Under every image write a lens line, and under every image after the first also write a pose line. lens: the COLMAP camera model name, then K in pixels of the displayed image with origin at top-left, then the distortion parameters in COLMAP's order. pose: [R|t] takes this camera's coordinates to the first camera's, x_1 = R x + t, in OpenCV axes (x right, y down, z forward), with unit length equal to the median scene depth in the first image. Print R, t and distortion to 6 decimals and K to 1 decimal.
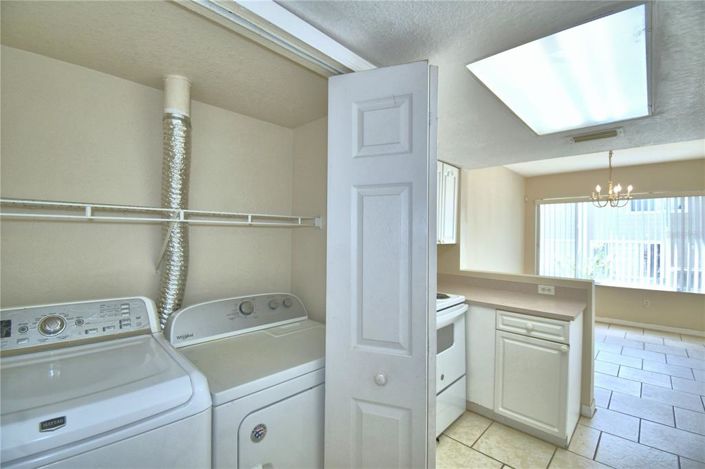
lens RADIAL K [[308.4, 0, 349.3], [0, 308.4, 234.4], [0, 0, 1]] dist [0.016976, -0.023415]
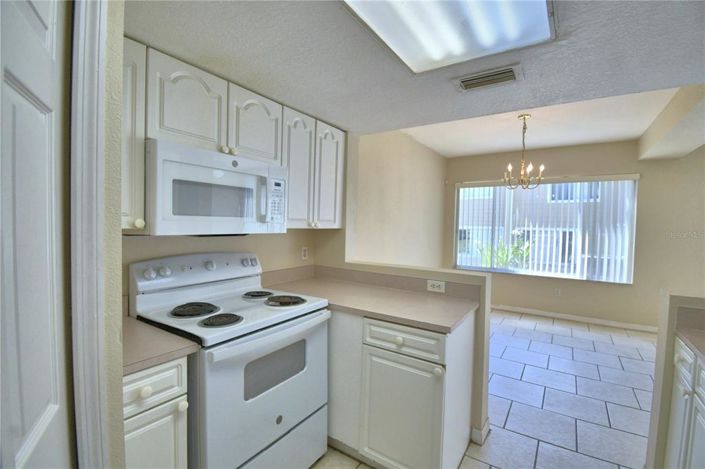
lens RADIAL K [[318.2, 0, 349.5], [0, 318.2, 235.3], [0, 0, 1]] dist [0.022810, -0.026654]
pose [[0.984744, 0.001671, 0.173999, 0.230734], [-0.009421, 0.998999, 0.043722, 0.011976], [-0.173751, -0.044694, 0.983775, 0.199594]]
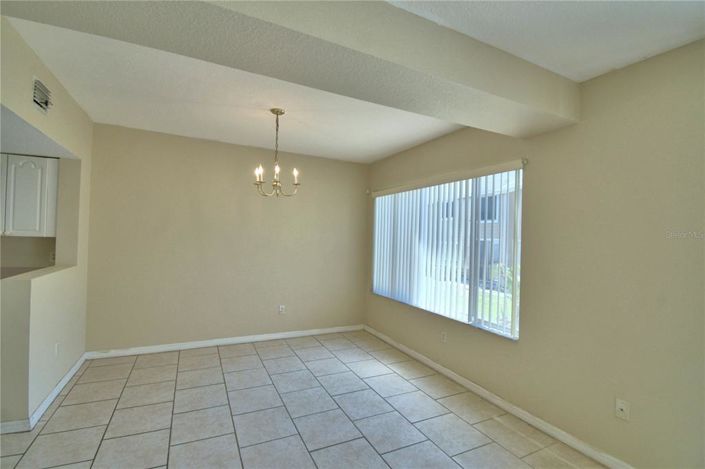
lens RADIAL K [[308.4, 0, 349.3], [0, 308.4, 234.4], [0, 0, 1]] dist [0.016976, -0.023415]
pose [[0.936875, 0.016177, -0.349289, 1.550915], [-0.020226, 0.999764, -0.007949, 0.011594], [0.349078, 0.014512, 0.936981, 0.422624]]
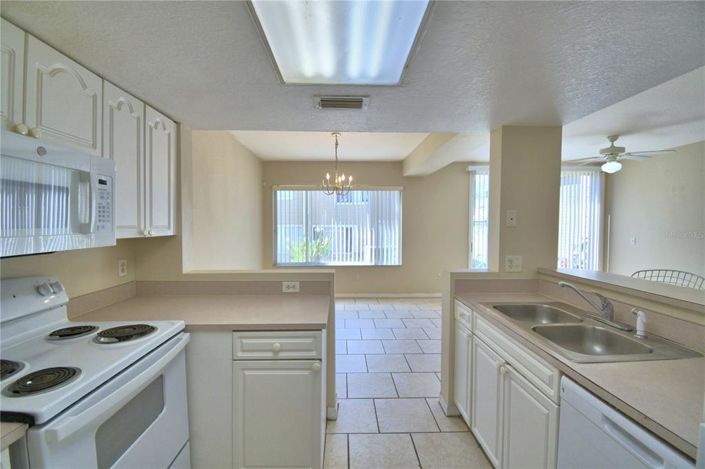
lens RADIAL K [[308.4, 0, 349.3], [0, 308.4, 234.4], [0, 0, 1]] dist [0.016976, -0.023415]
pose [[0.701251, -0.035781, 0.712016, 0.132521], [0.004582, 0.998945, 0.045687, -0.000366], [-0.712899, -0.028776, 0.700676, 0.257429]]
